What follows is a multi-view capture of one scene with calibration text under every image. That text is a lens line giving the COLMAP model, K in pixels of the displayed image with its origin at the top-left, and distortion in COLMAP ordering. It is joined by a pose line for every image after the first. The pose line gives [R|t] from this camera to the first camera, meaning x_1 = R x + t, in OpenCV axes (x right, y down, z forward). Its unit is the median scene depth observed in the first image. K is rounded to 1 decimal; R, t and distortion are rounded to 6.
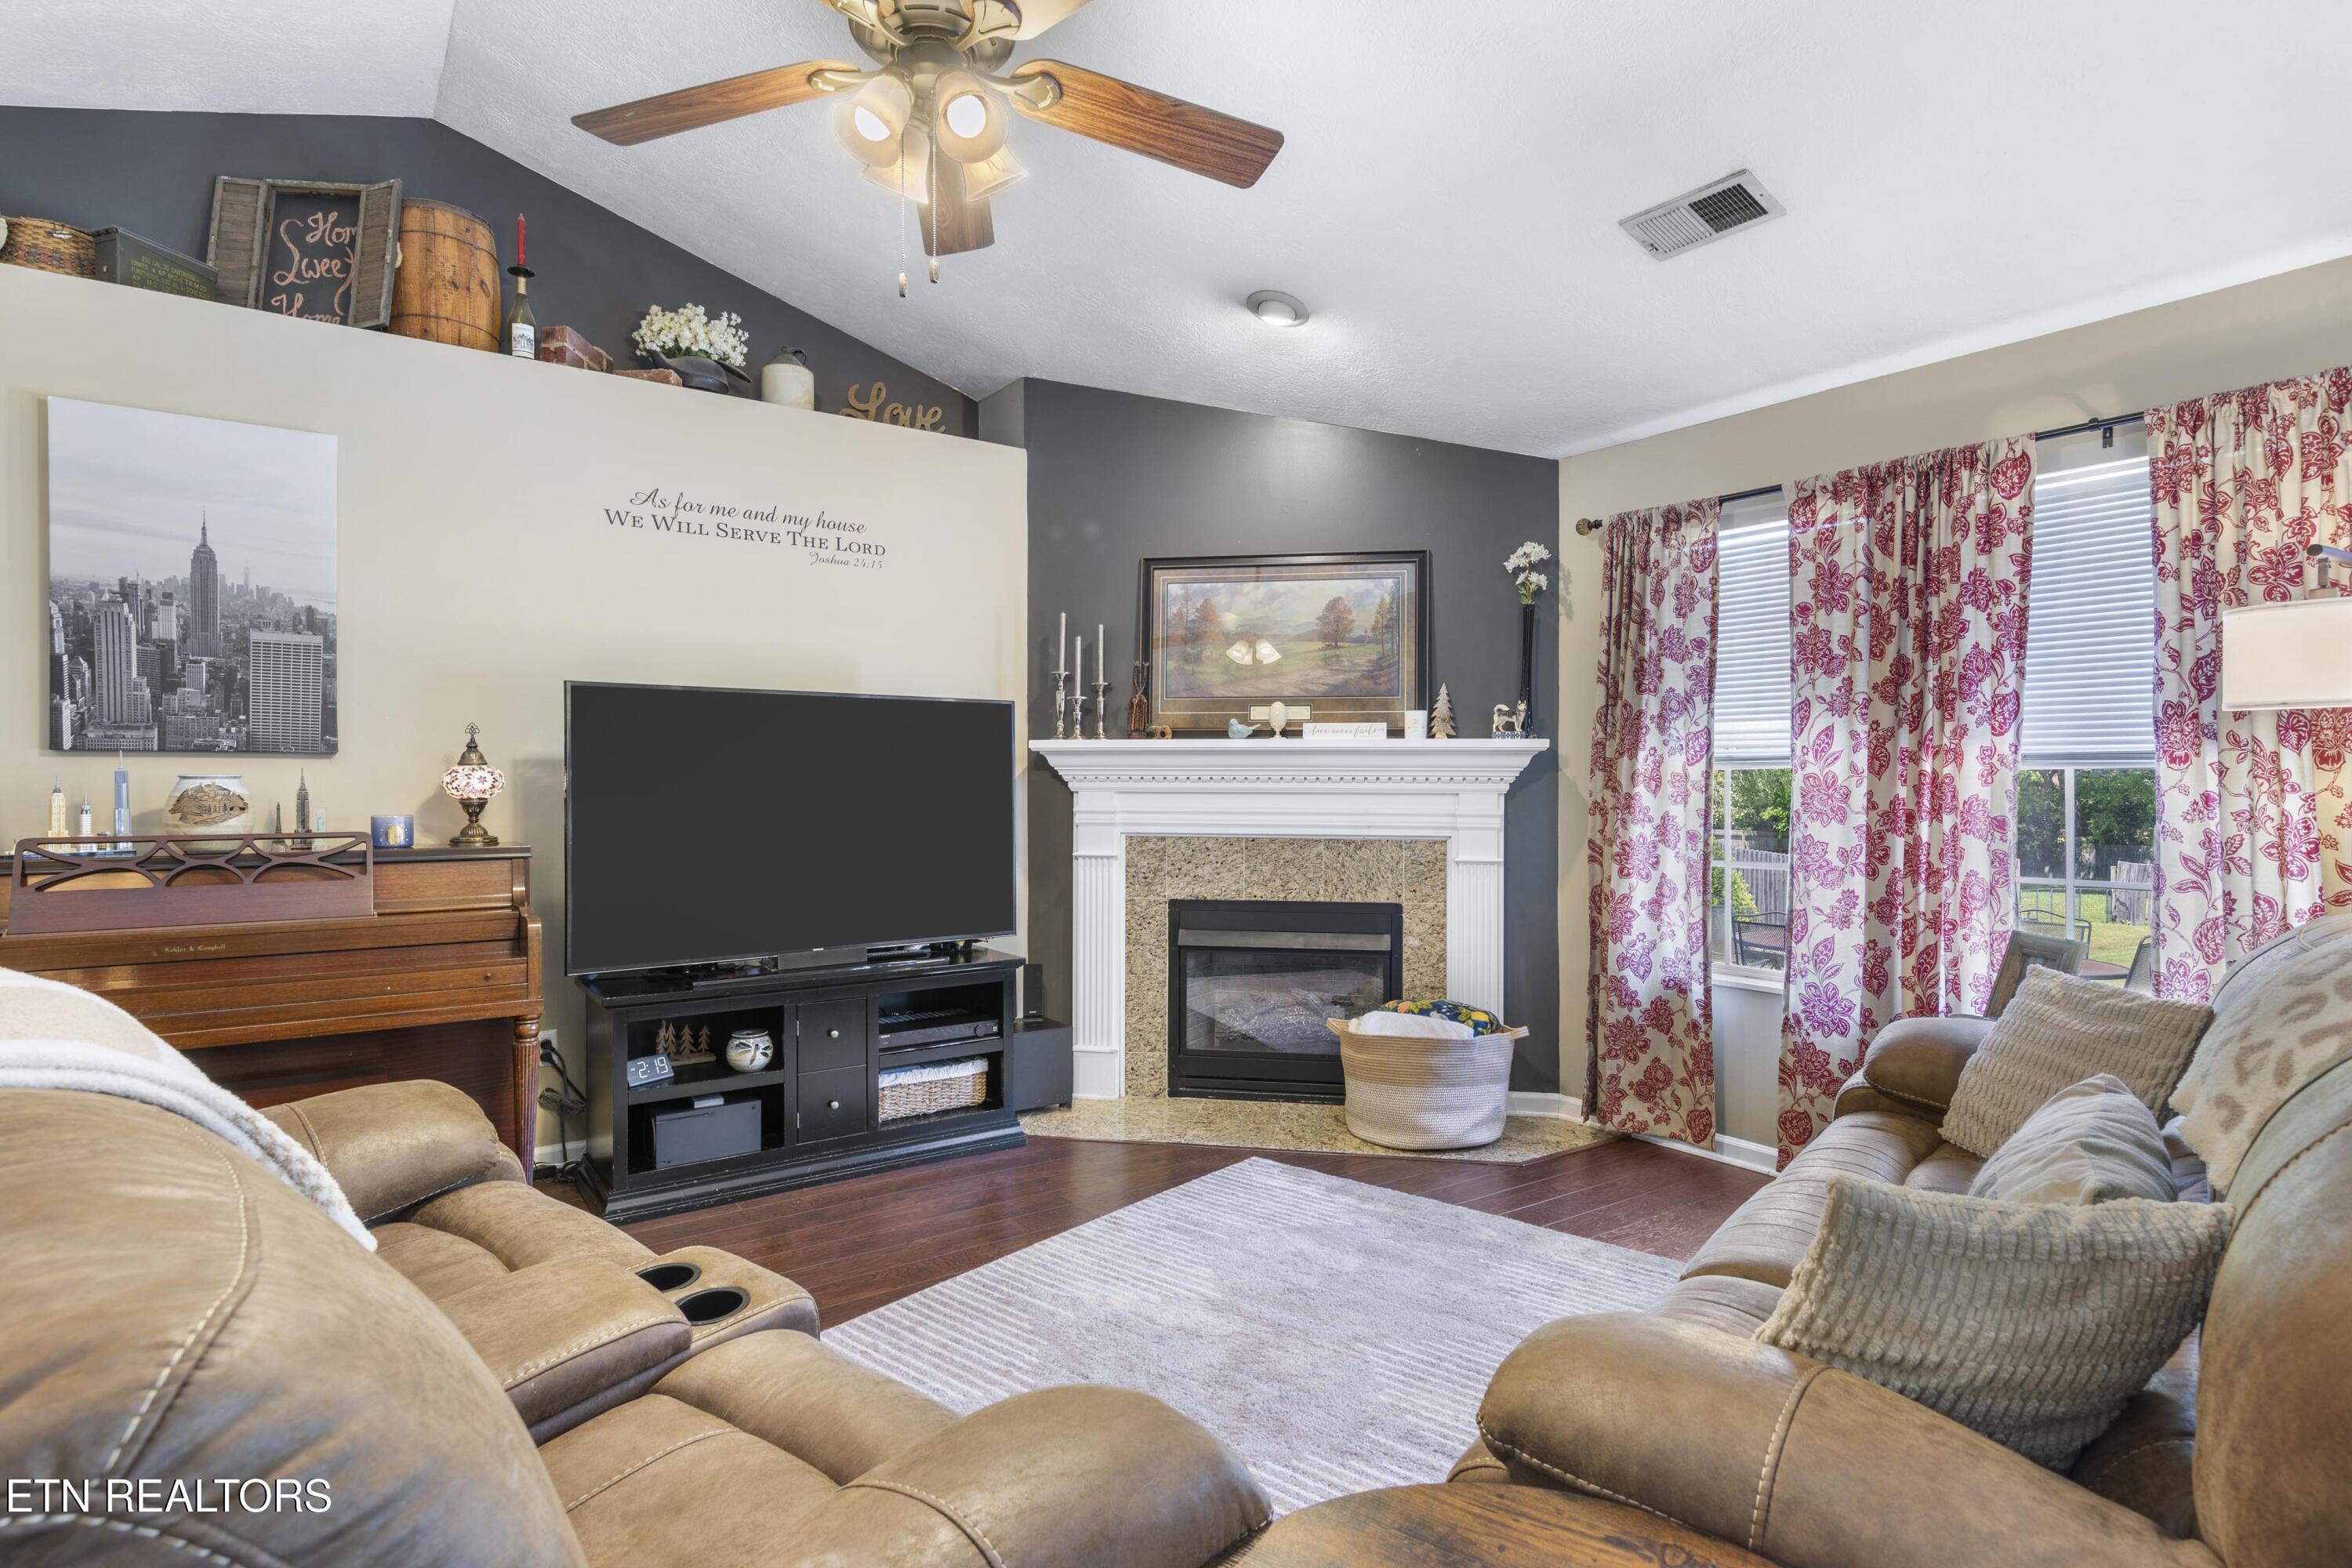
lens RADIAL K [[1188.6, 0, 1171.2], [0, 1188.6, 787.2], [0, 0, 1]] dist [0.004039, -0.000753]
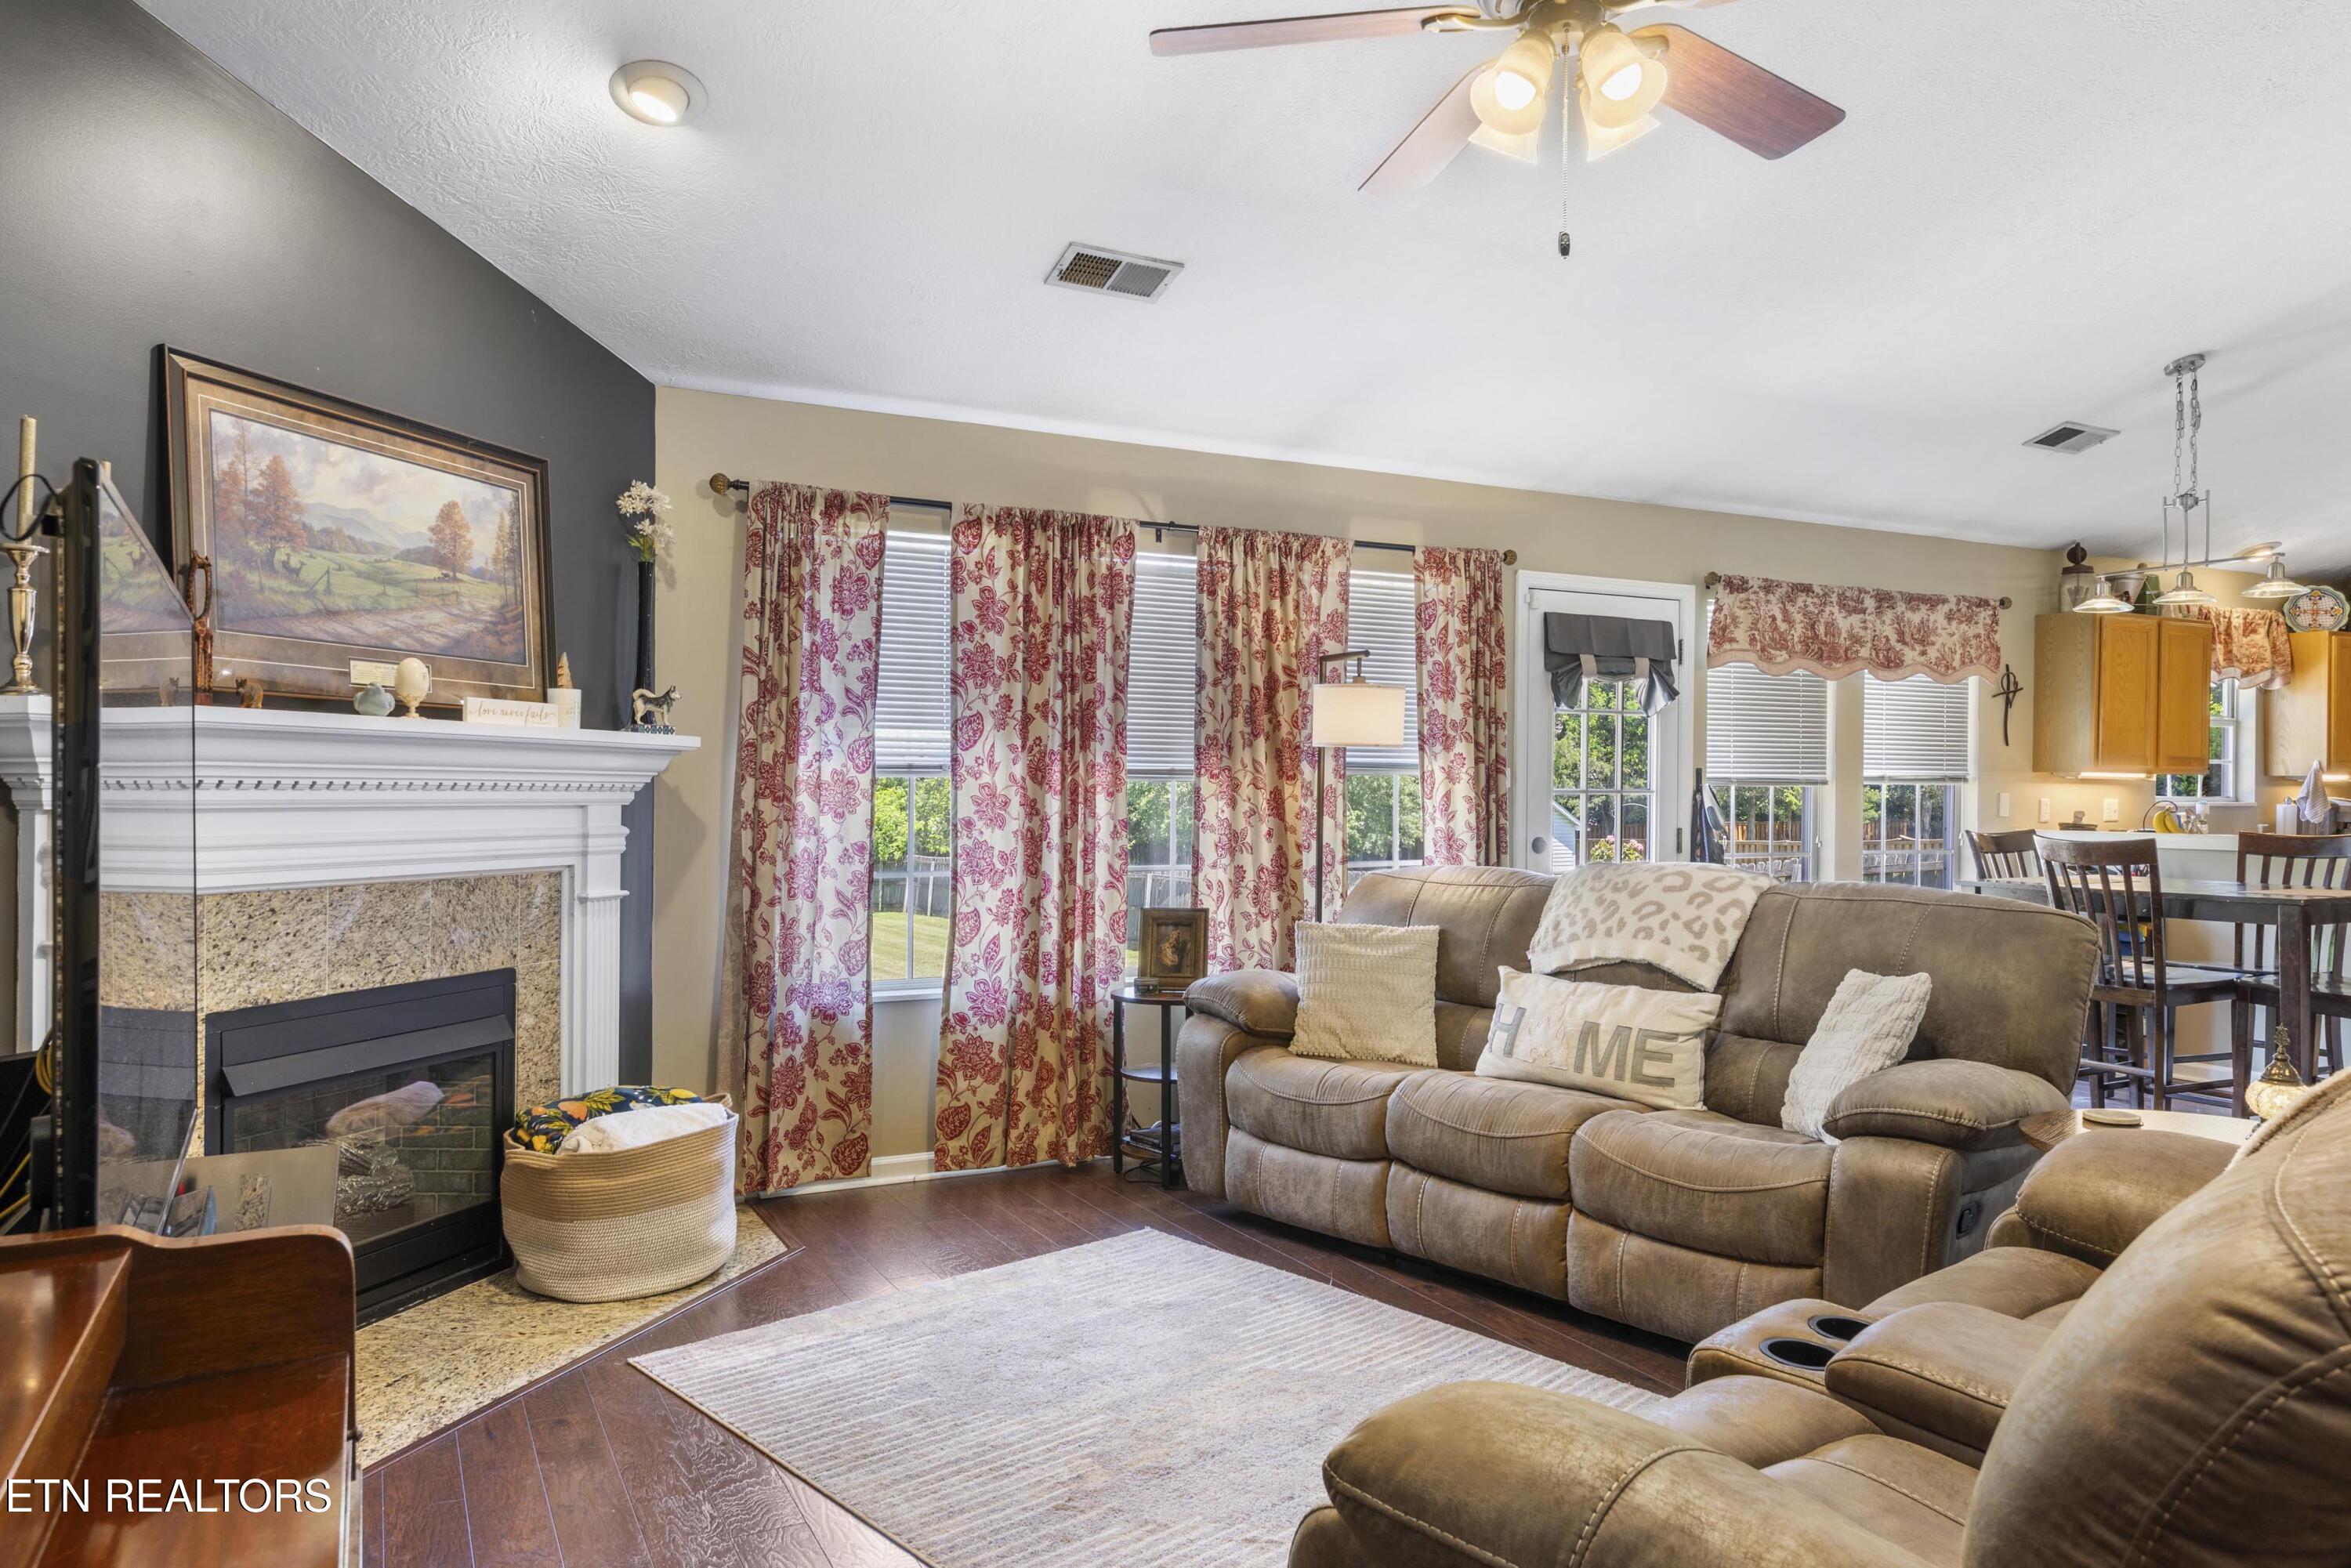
lens RADIAL K [[1556.2, 0, 1170.8], [0, 1556.2, 787.4], [0, 0, 1]] dist [0.007472, 0.000199]
pose [[0.138570, 0.000706, 0.990352, -0.716632], [0.000380, 1.000000, -0.000766, -0.005482], [-0.990353, 0.000483, 0.138570, 0.559972]]
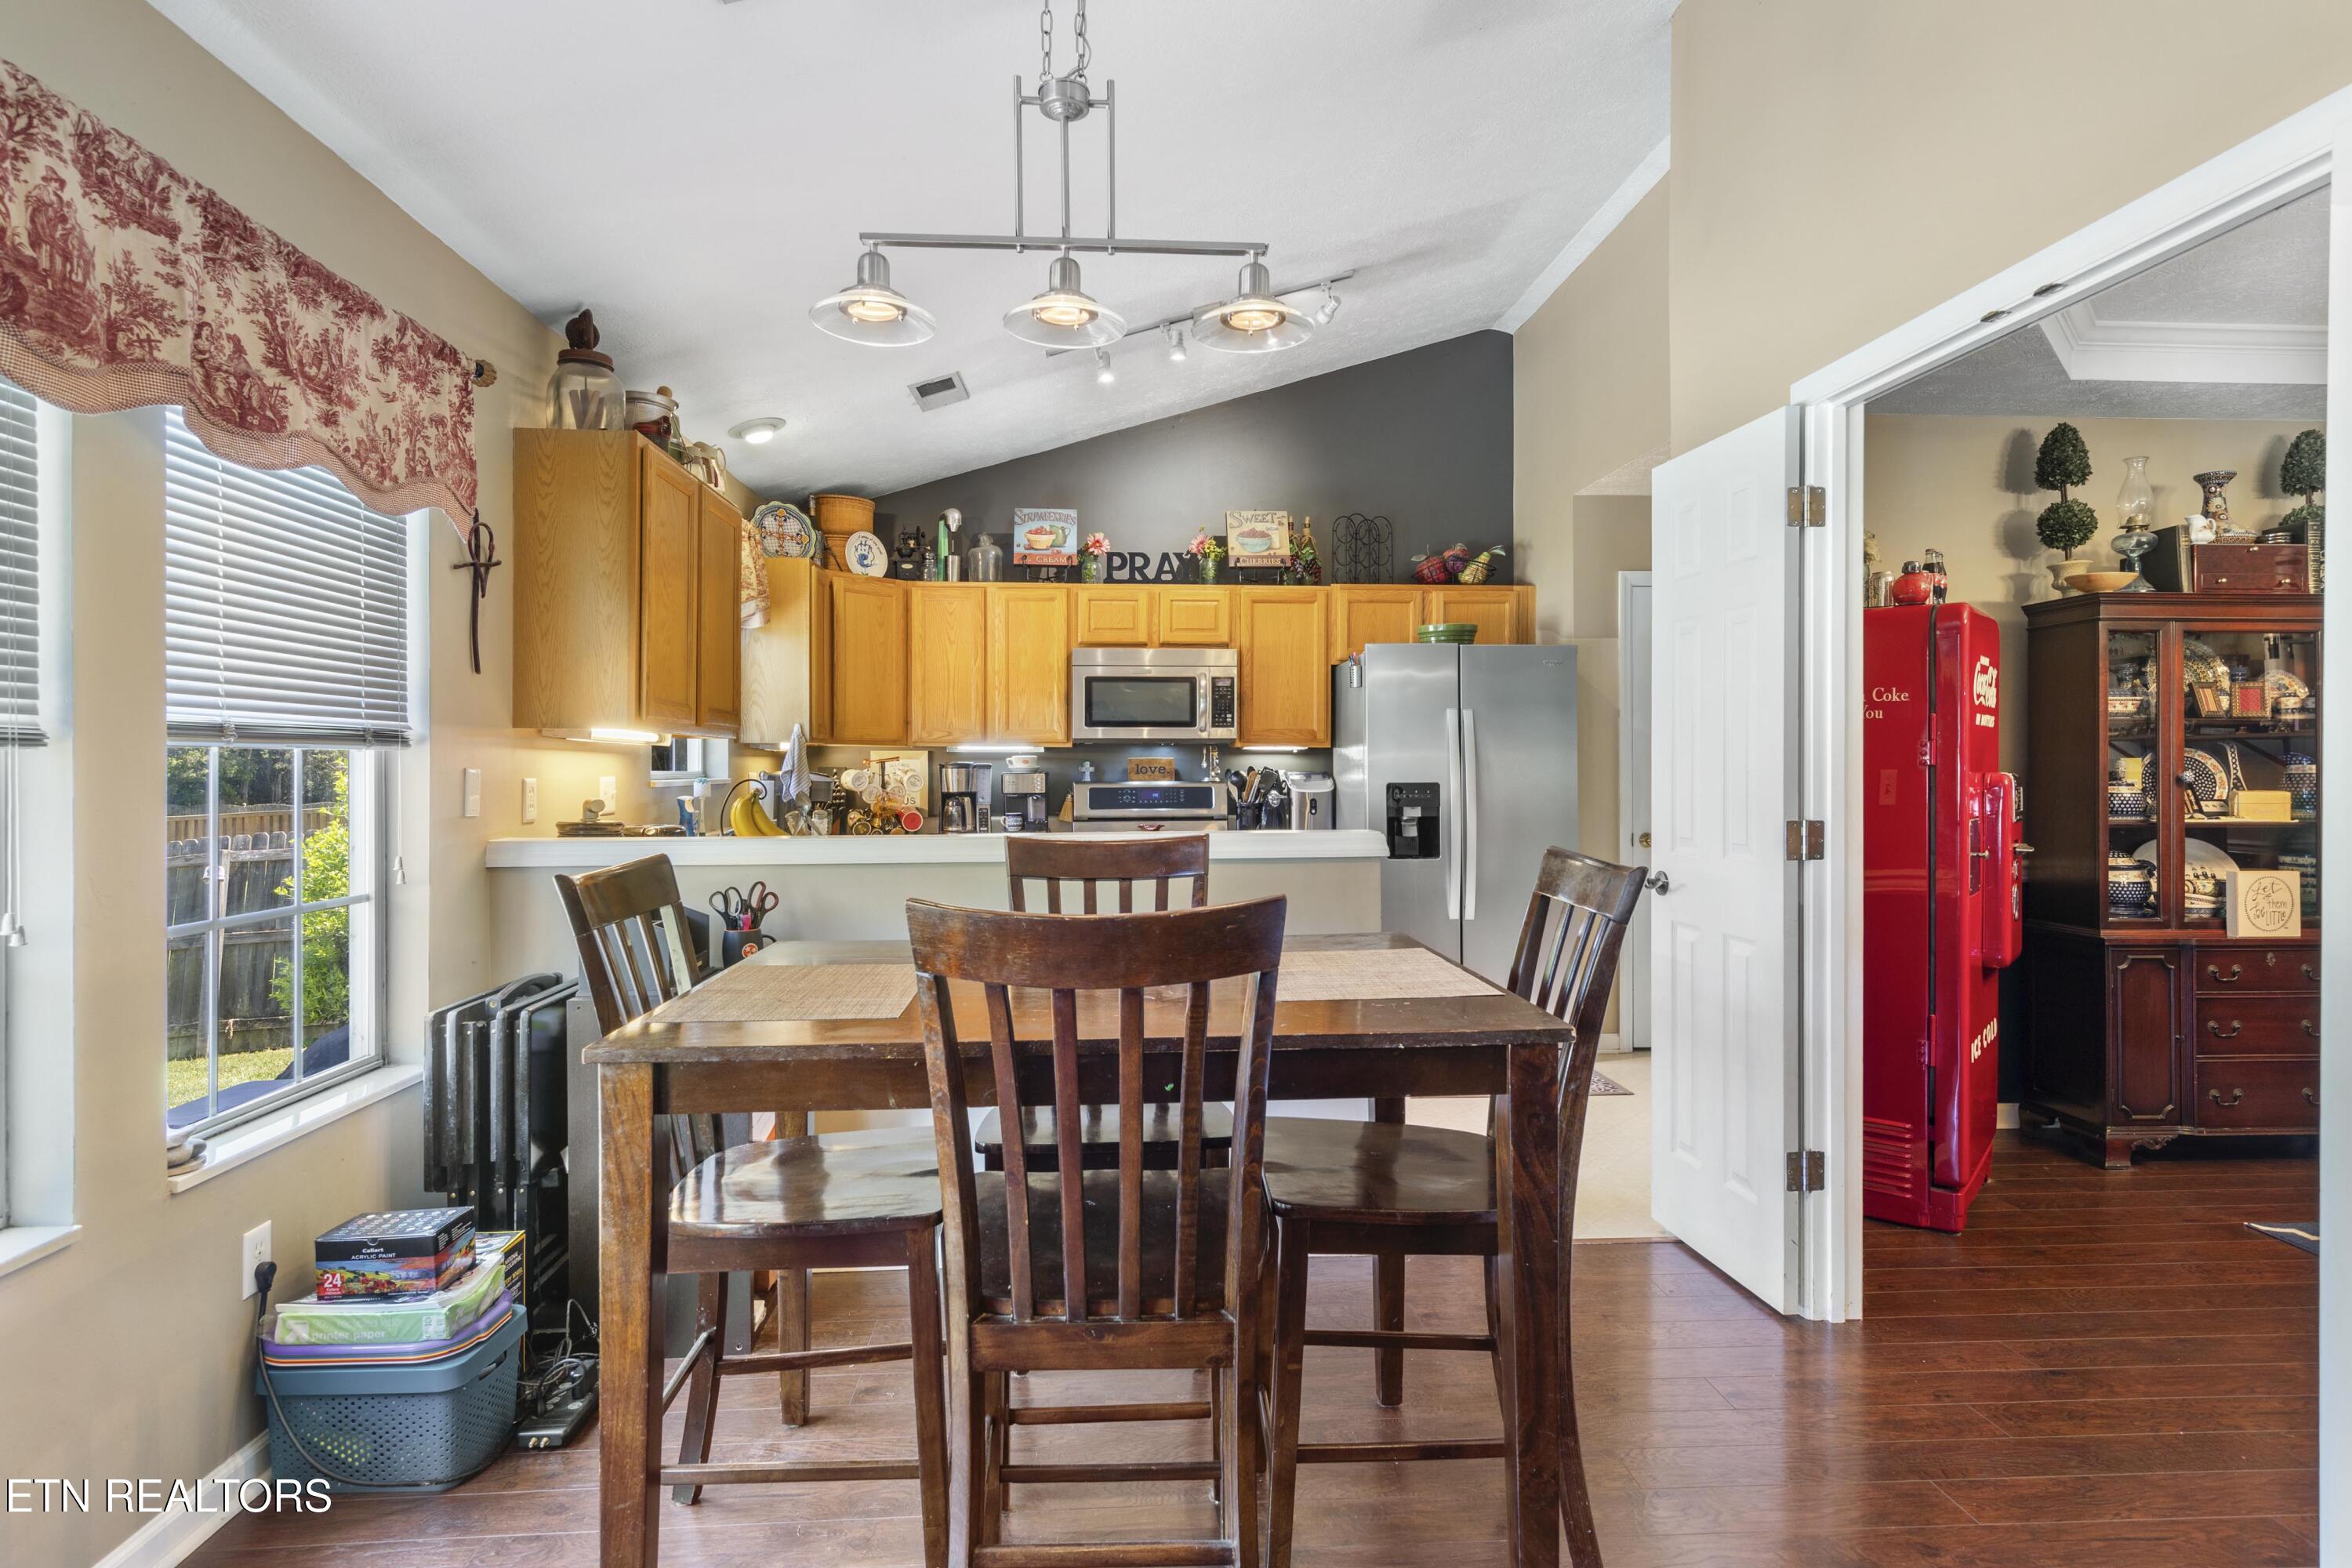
lens RADIAL K [[1253.1, 0, 1168.7], [0, 1253.1, 773.7], [0, 0, 1]] dist [0.009634, -0.004066]
pose [[-0.850448, -0.000988, 0.526057, 0.510998], [0.005662, 0.999923, 0.011030, -0.002576], [-0.526028, 0.012359, -0.850377, 0.250668]]
